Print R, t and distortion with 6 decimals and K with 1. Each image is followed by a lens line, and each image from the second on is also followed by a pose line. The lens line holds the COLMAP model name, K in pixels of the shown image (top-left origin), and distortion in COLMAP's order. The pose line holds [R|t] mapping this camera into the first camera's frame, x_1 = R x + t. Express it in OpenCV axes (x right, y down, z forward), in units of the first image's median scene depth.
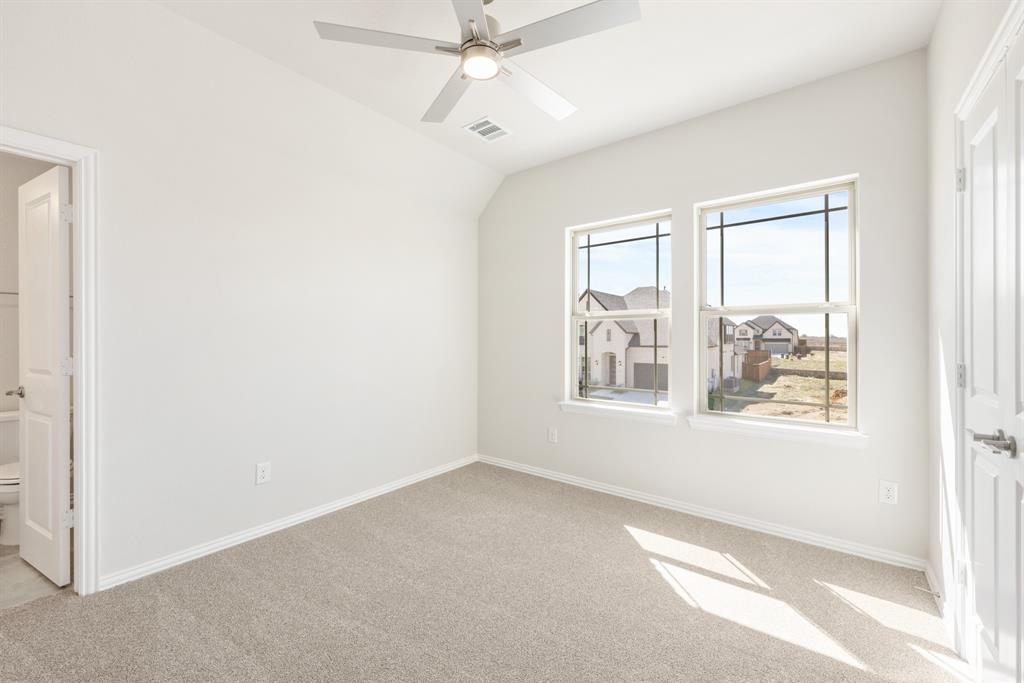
lens RADIAL K [[414.1, 0, 512.0], [0, 414.1, 341.5], [0, 0, 1]] dist [0.000049, 0.000137]
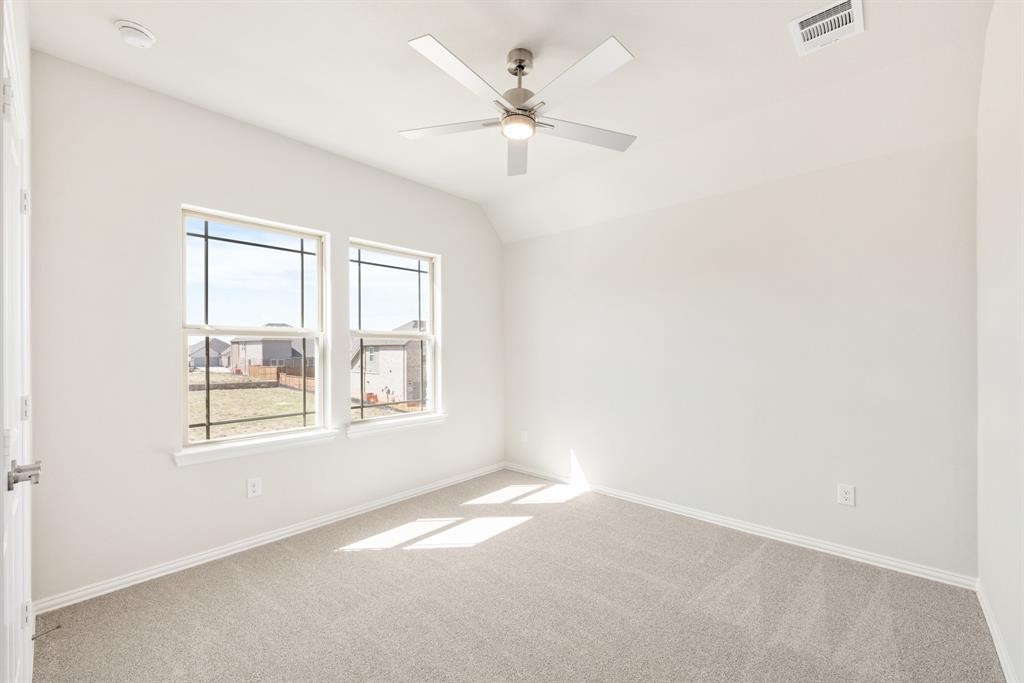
lens RADIAL K [[411.5, 0, 512.6], [0, 411.5, 356.6], [0, 0, 1]] dist [-0.000262, -0.000019]
pose [[0.079873, -0.006324, 0.996785, -0.643488], [0.024462, 0.999691, 0.004382, -0.003378], [-0.996505, 0.024033, 0.080003, 0.495096]]
